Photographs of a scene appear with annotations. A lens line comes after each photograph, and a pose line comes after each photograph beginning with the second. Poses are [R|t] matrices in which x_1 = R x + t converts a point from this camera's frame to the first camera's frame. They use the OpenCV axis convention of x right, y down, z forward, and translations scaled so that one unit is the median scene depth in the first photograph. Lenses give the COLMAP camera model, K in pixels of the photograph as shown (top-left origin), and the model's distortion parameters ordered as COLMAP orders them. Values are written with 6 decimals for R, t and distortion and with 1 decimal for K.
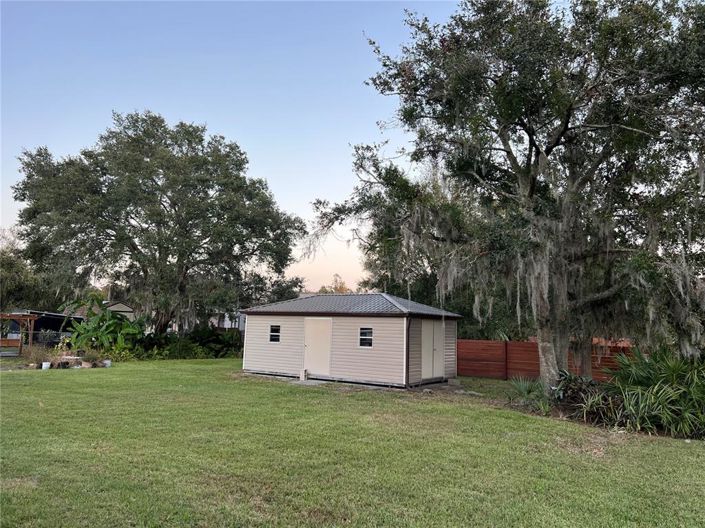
lens RADIAL K [[516.9, 0, 352.4], [0, 516.9, 267.2], [0, 0, 1]] dist [0.069800, -0.002485]
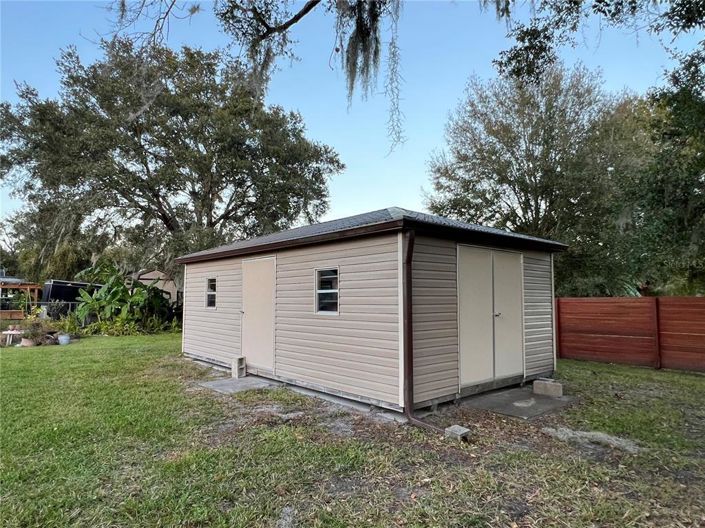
lens RADIAL K [[434.3, 0, 351.9], [0, 434.3, 264.4], [0, 0, 1]] dist [-0.001264, 0.001043]
pose [[0.964680, -0.049102, -0.258806, 0.132912], [0.057945, 0.997964, 0.026647, 0.096030], [0.256971, -0.040702, 0.965562, 0.596037]]
